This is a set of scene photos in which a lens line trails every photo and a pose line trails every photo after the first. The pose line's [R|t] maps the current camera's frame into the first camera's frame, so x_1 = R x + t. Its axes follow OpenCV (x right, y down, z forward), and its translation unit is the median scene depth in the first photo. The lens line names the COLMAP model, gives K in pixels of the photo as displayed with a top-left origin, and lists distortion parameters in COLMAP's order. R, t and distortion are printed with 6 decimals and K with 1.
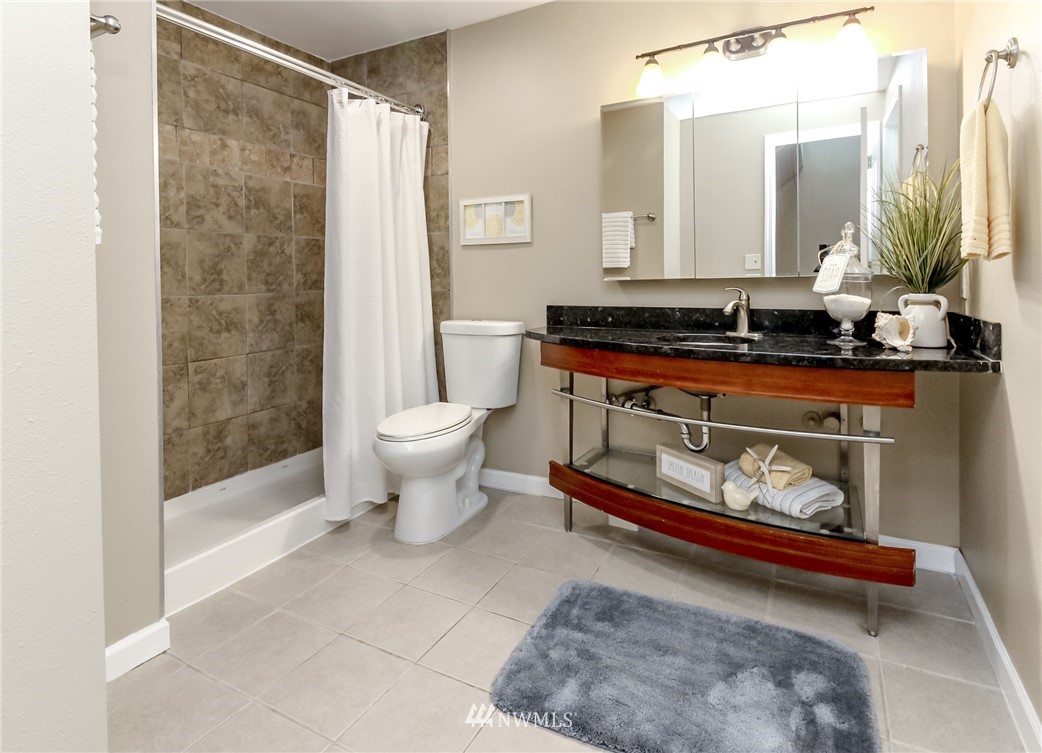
lens RADIAL K [[522.6, 0, 567.3], [0, 522.6, 286.4], [0, 0, 1]] dist [0.003841, -0.003844]
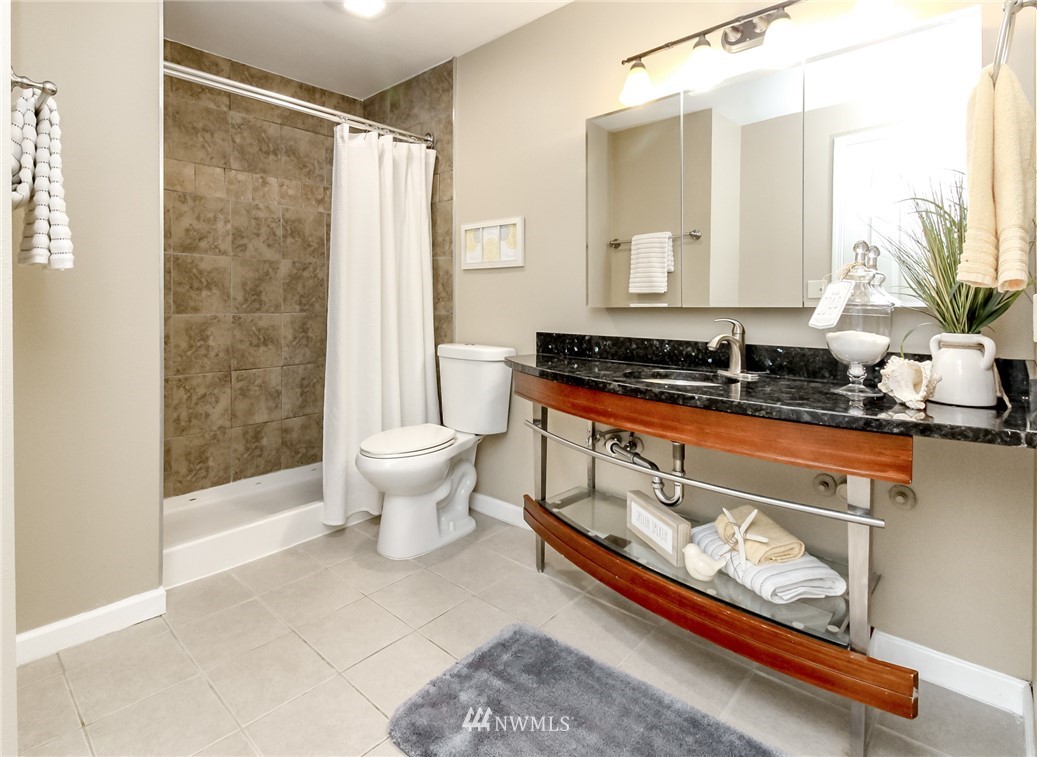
lens RADIAL K [[527.9, 0, 499.9], [0, 527.9, 308.9], [0, 0, 1]] dist [0.000286, -0.002922]
pose [[0.954299, 0.020120, -0.298174, 0.219903], [-0.021003, 0.999779, 0.000244, -0.005999], [0.298114, 0.006029, 0.954511, 0.065978]]
